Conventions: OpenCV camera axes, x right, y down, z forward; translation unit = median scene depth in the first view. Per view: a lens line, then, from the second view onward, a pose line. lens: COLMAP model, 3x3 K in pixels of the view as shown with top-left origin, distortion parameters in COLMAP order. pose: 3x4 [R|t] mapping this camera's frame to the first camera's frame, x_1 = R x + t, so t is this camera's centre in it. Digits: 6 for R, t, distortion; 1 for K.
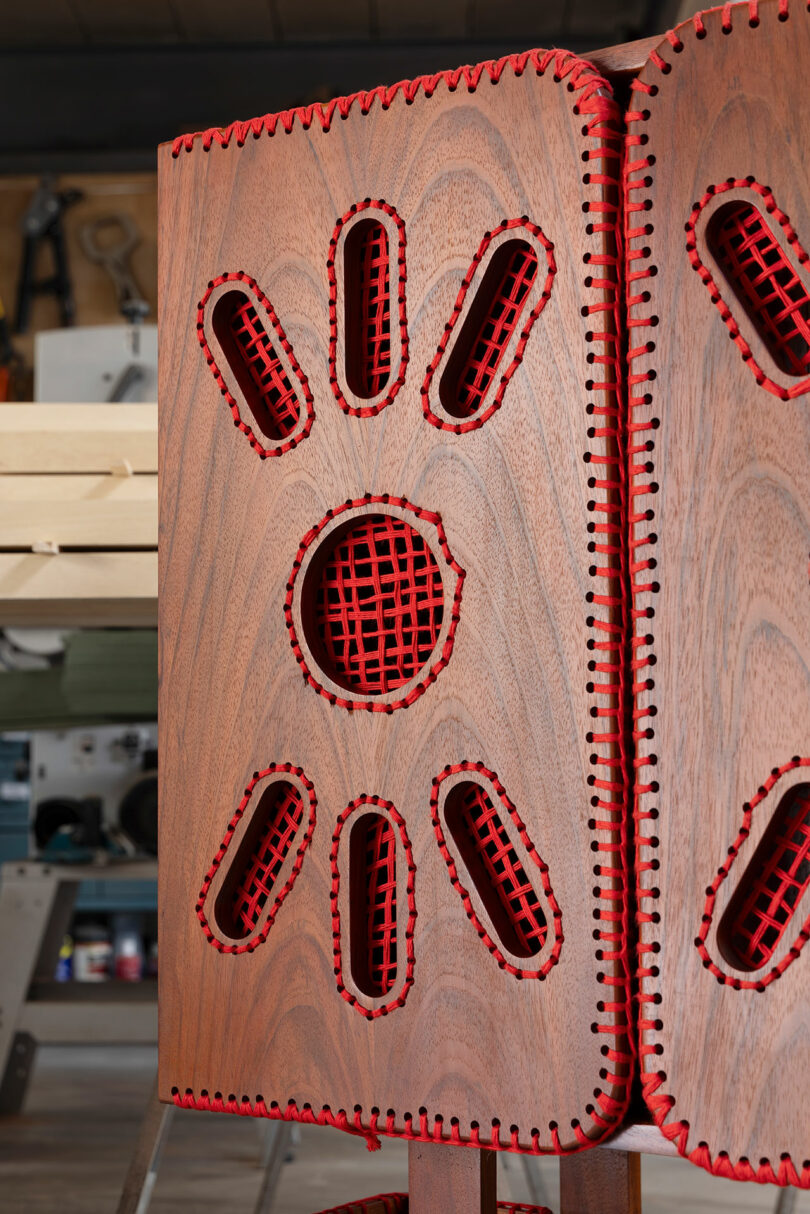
lens RADIAL K [[2085.4, 0, 405.0], [0, 2085.4, 607.0], [0, 0, 1]] dist [0.007052, 0.113608]
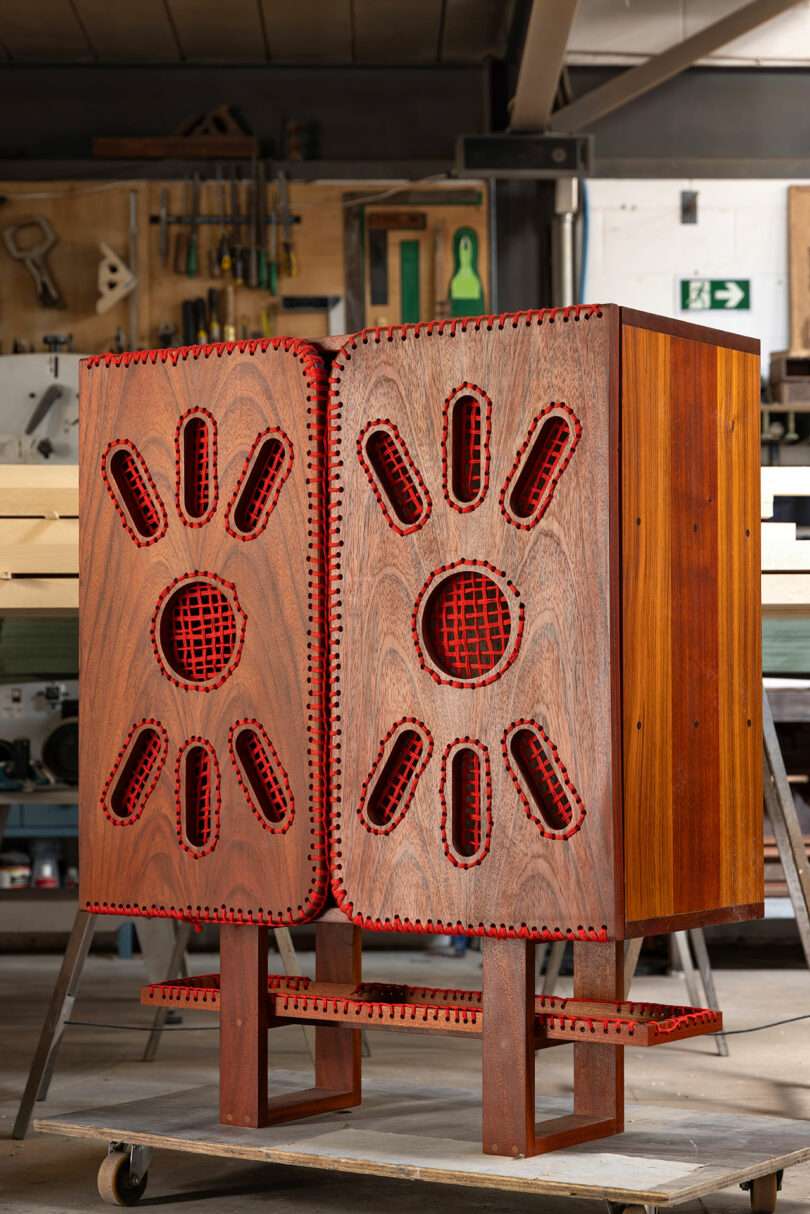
lens RADIAL K [[2621.4, 0, 409.3], [0, 2621.4, 551.6], [0, 0, 1]] dist [0.053808, -0.674839]
pose [[0.999779, 0.002826, 0.020855, 0.124834], [-0.003187, 0.999845, 0.017308, -0.115638], [-0.020803, -0.017371, 0.999633, -1.337610]]
